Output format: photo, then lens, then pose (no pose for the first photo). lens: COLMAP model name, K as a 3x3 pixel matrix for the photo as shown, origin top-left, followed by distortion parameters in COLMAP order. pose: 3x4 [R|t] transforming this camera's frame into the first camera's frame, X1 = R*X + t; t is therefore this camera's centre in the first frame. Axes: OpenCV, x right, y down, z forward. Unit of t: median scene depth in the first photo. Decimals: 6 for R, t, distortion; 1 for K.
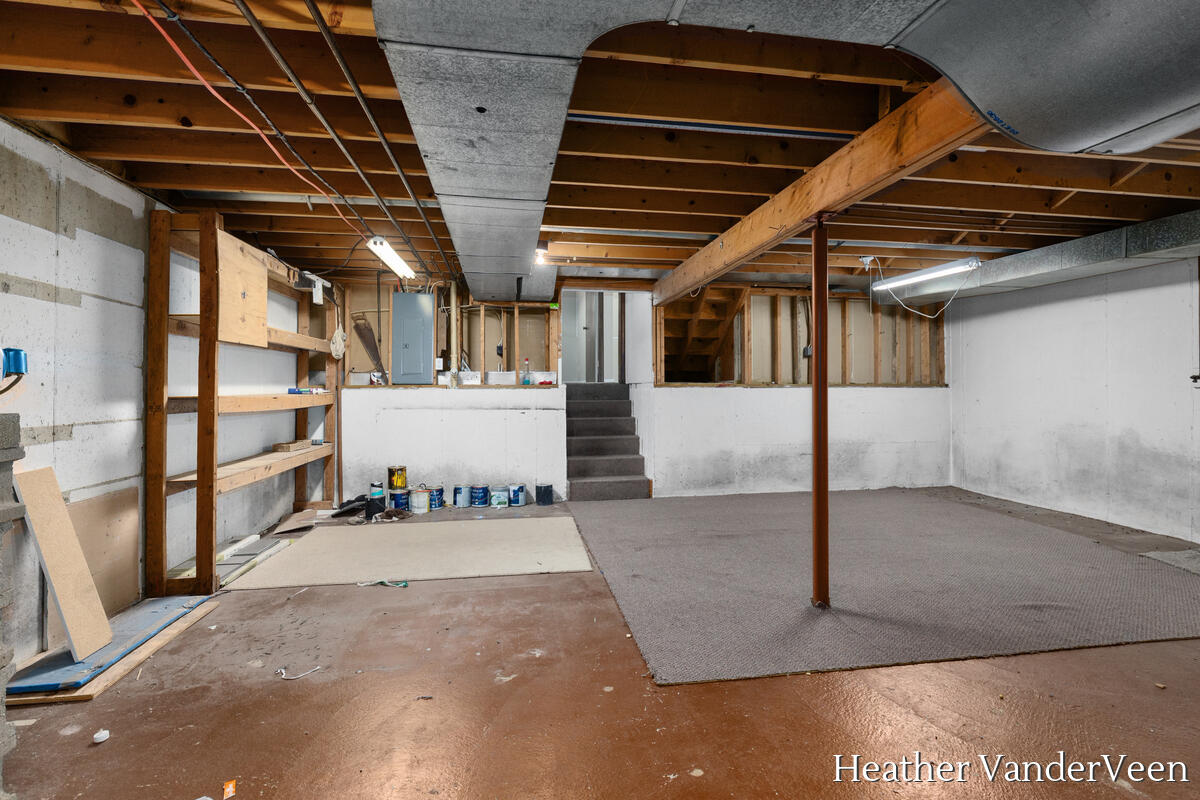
lens RADIAL K [[582.5, 0, 610.1], [0, 582.5, 388.1], [0, 0, 1]] dist [-0.001353, -0.000390]
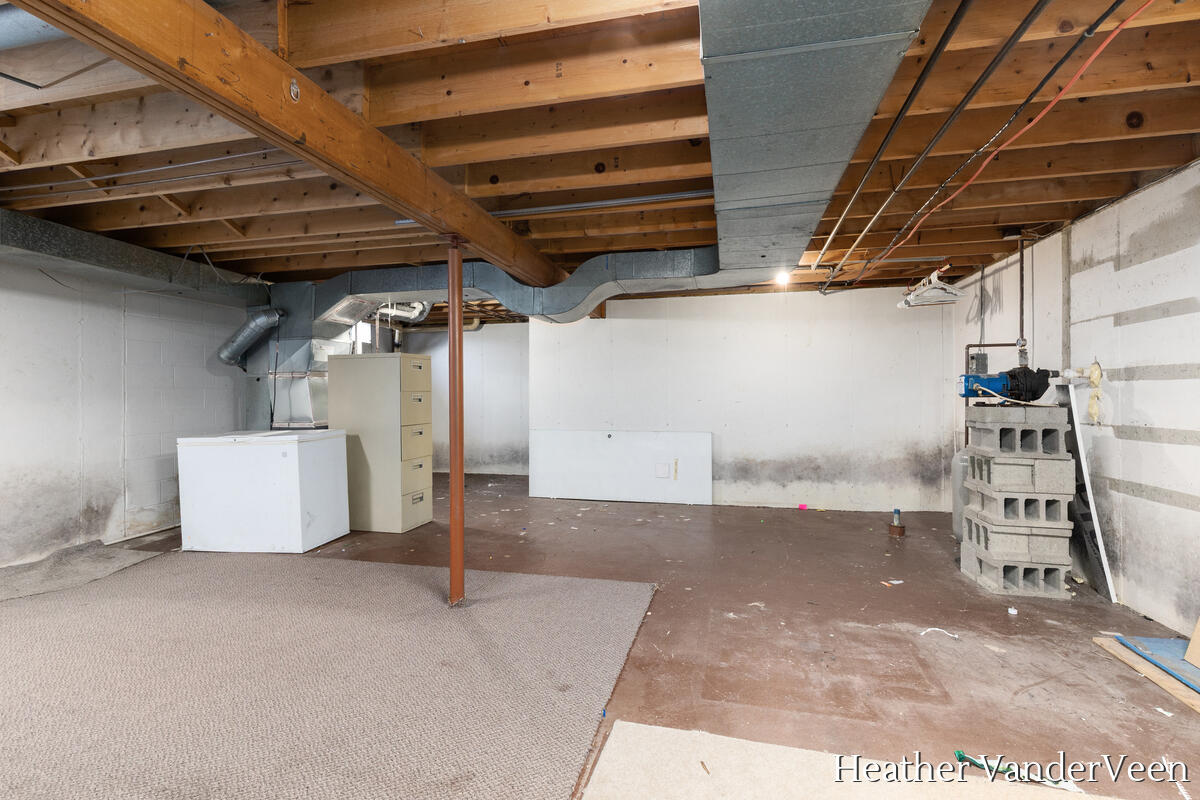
lens RADIAL K [[546.6, 0, 602.4], [0, 546.6, 396.1], [0, 0, 1]] dist [0.002347, -0.000152]
pose [[-0.917508, 0.006558, 0.397663, -0.307530], [0.008103, 0.999965, 0.002203, -0.005446], [-0.397635, 0.005243, -0.917529, 1.980408]]
